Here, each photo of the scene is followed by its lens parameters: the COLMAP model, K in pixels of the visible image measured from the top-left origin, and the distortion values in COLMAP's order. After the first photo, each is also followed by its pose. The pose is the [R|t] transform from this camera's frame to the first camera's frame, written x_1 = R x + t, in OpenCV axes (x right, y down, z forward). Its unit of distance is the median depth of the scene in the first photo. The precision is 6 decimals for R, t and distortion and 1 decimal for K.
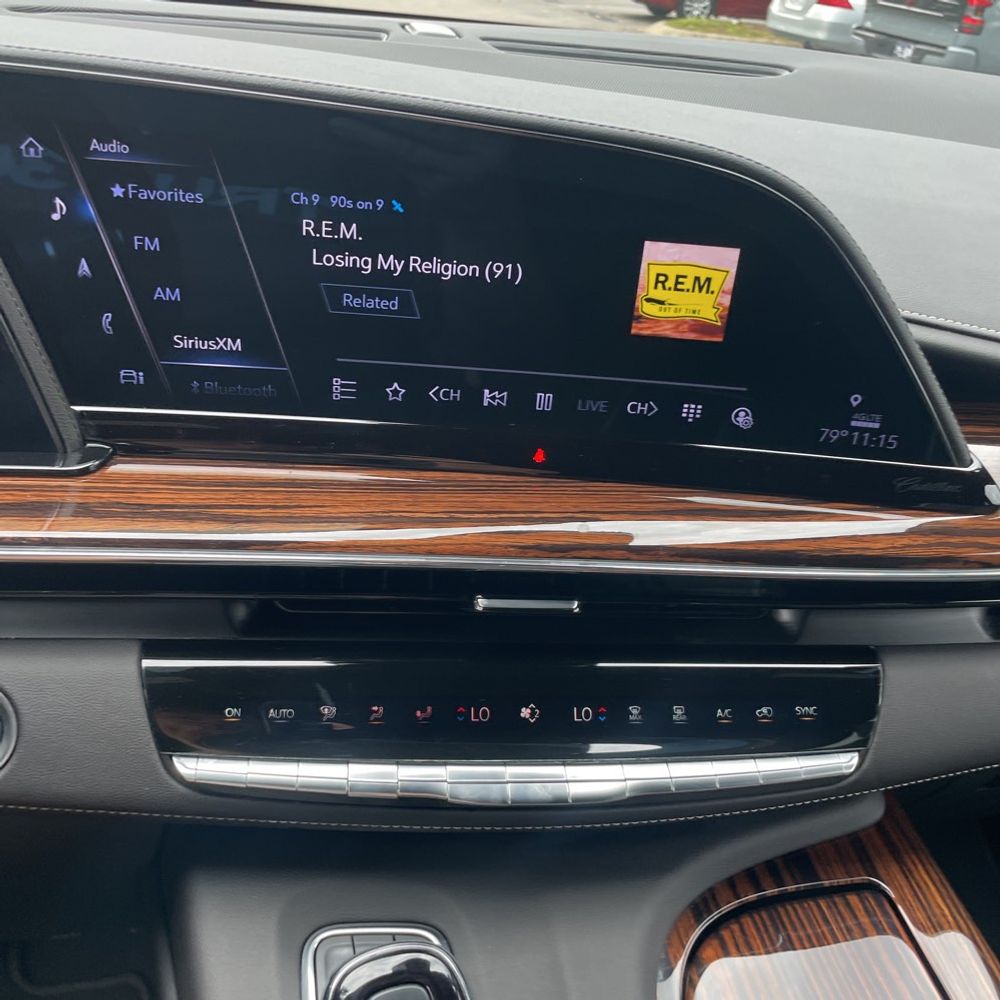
lens RADIAL K [[1020.3, 0, 485.4], [0, 1020.3, 491.6], [0, 0, 1]] dist [0.092647, -0.115838]
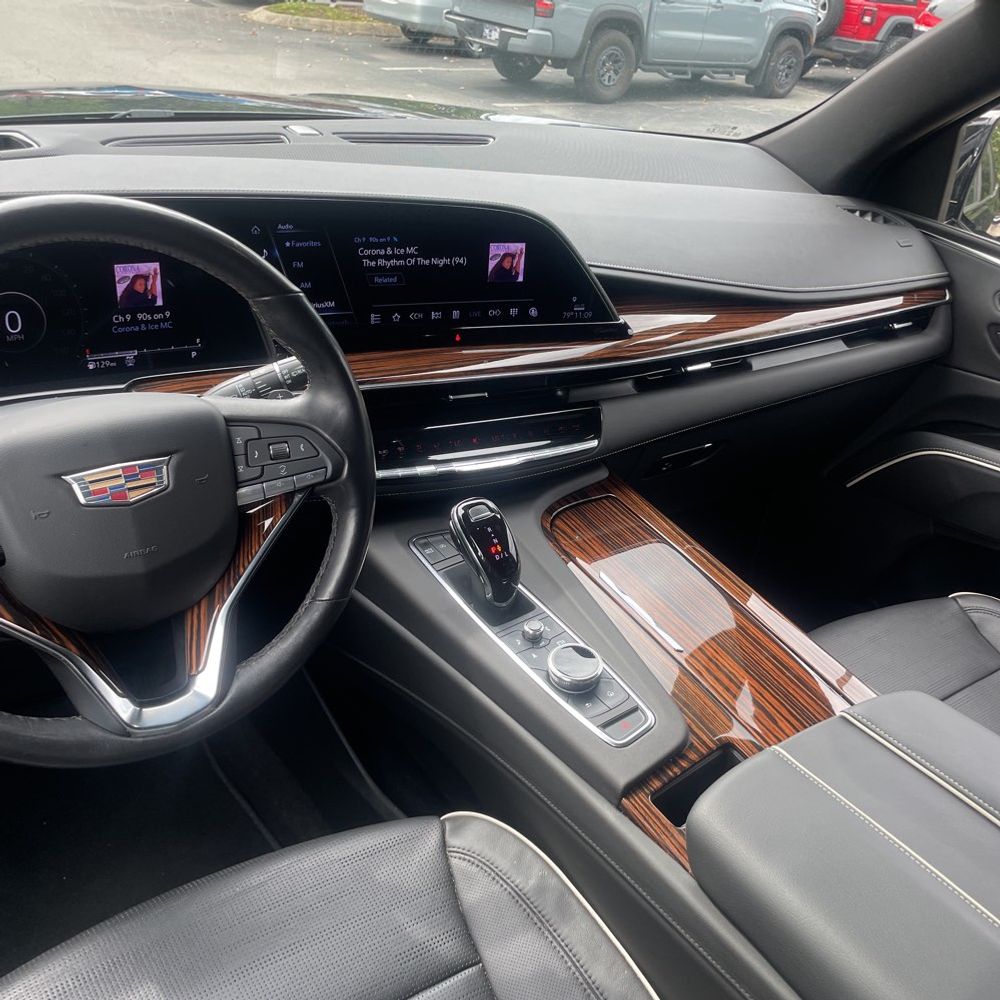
lens RADIAL K [[1020.3, 0, 485.4], [0, 1020.3, 491.6], [0, 0, 1]] dist [0.092647, -0.115838]
pose [[0.937269, -0.169427, 0.304665, -0.663370], [0.164042, 0.985499, 0.043387, 0.222289], [-0.307598, 0.009313, 0.951471, -1.259136]]
